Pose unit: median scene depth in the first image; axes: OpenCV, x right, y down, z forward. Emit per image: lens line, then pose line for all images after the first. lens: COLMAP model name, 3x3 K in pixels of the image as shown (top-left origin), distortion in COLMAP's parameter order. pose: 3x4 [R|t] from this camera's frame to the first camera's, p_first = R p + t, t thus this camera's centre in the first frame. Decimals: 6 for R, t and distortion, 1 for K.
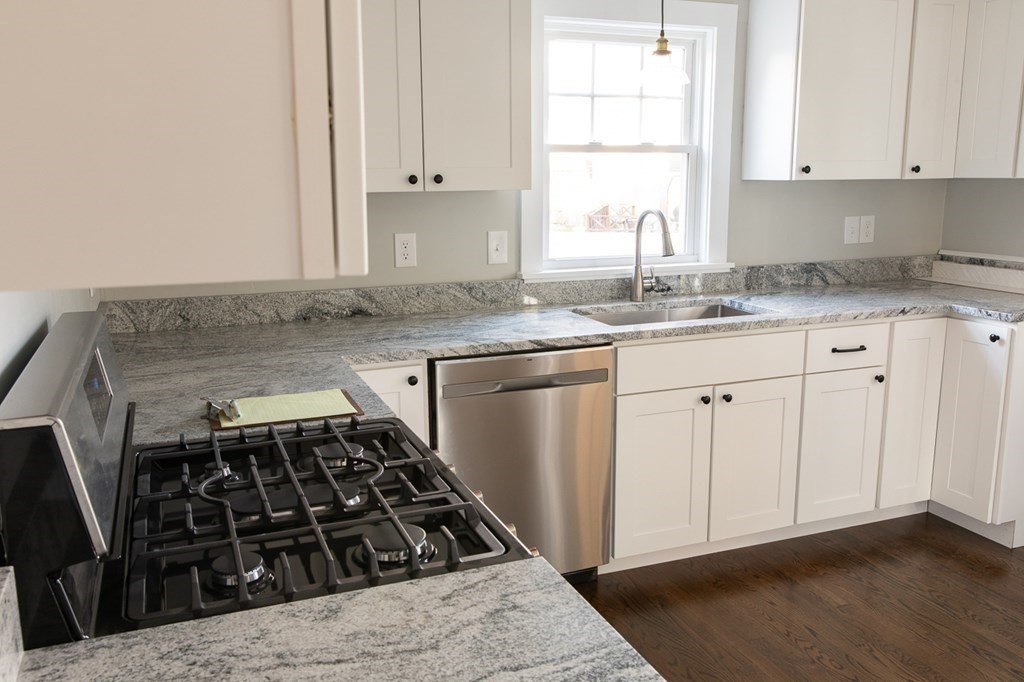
lens RADIAL K [[877.9, 0, 513.7], [0, 877.9, 344.1], [0, 0, 1]] dist [0.004846, 0.004715]
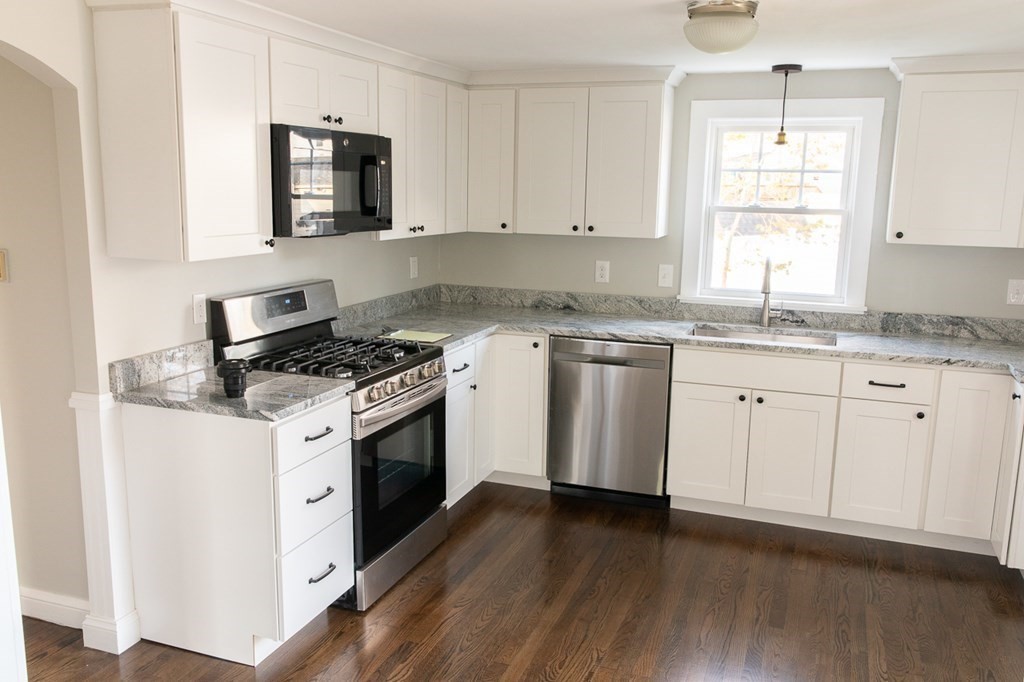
lens RADIAL K [[862.7, 0, 511.9], [0, 862.7, 339.9], [0, 0, 1]] dist [0.006105, 0.003236]
pose [[0.737210, 0.139937, -0.661013, 0.768667], [-0.154041, 0.987363, 0.037228, -0.019508], [0.657869, 0.074379, 0.749450, -0.235232]]
